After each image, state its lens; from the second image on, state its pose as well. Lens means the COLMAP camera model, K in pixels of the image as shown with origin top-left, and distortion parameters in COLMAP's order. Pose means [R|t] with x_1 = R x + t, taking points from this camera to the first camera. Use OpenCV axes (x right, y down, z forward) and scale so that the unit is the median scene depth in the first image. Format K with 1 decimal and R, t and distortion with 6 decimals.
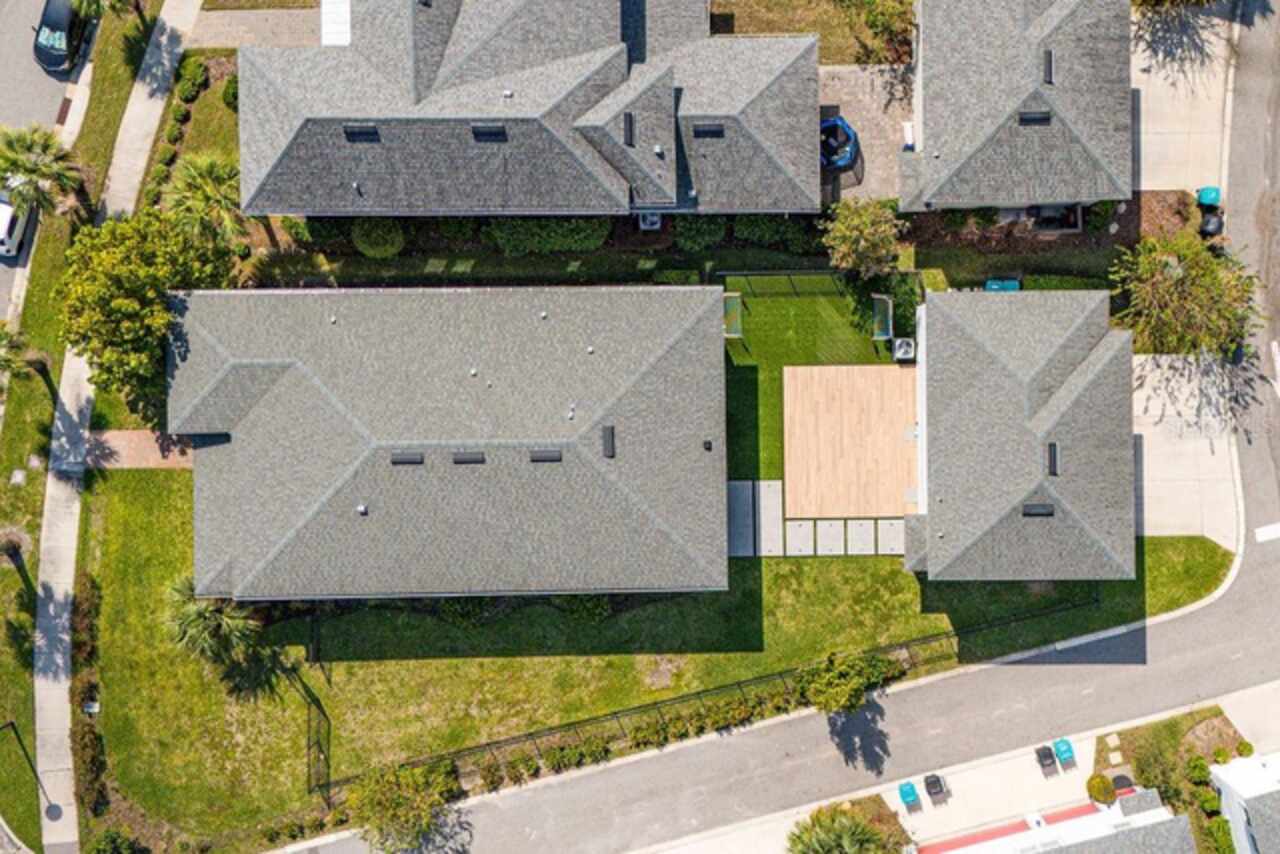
lens RADIAL K [[1110.2, 0, 636.7], [0, 1110.2, 421.2], [0, 0, 1]] dist [0.081543, -0.118224]
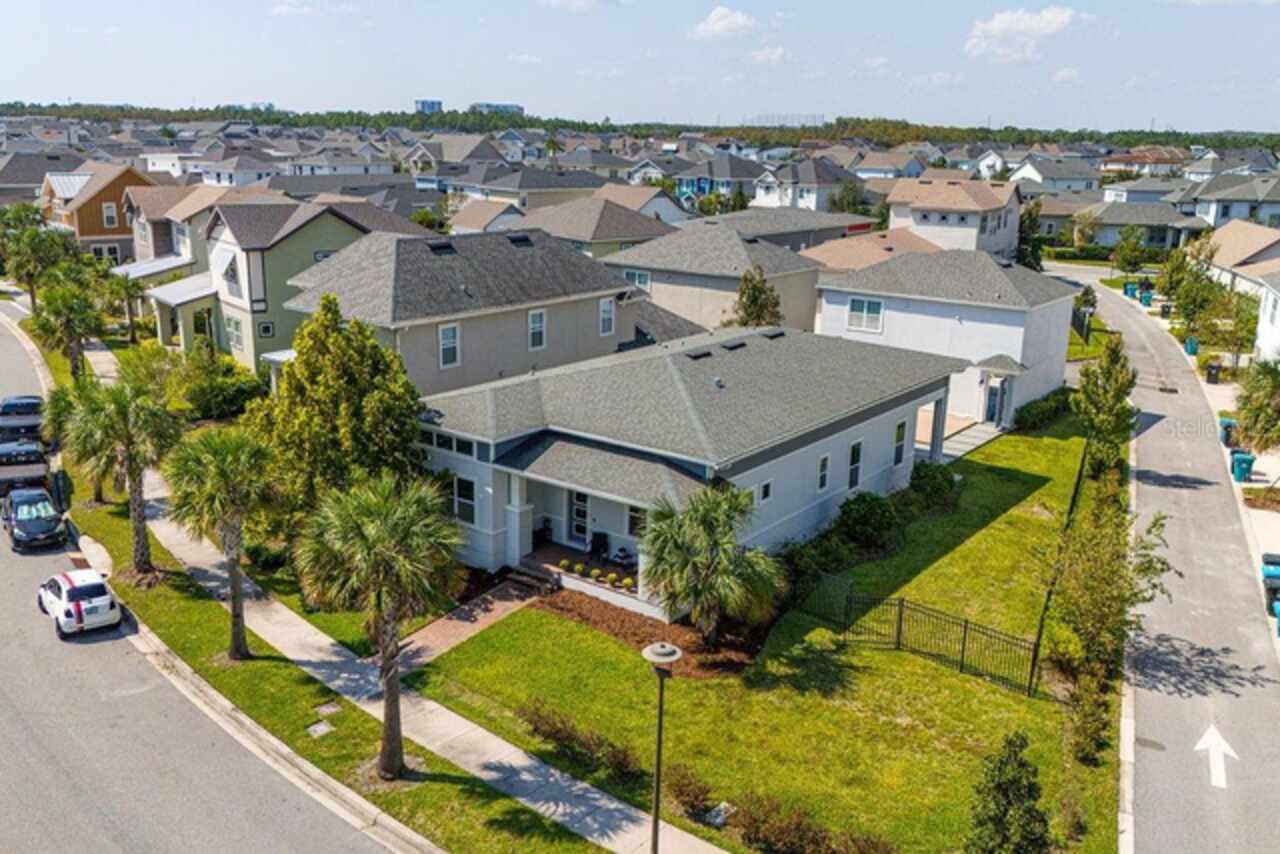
lens RADIAL K [[1114.4, 0, 635.4], [0, 1114.4, 422.7], [0, 0, 1]] dist [0.046717, -0.021115]
pose [[0.614015, -0.214730, 0.759524, -0.856896], [0.789293, 0.168739, -0.590375, 0.495173], [-0.001391, 0.961987, 0.273093, 0.689526]]
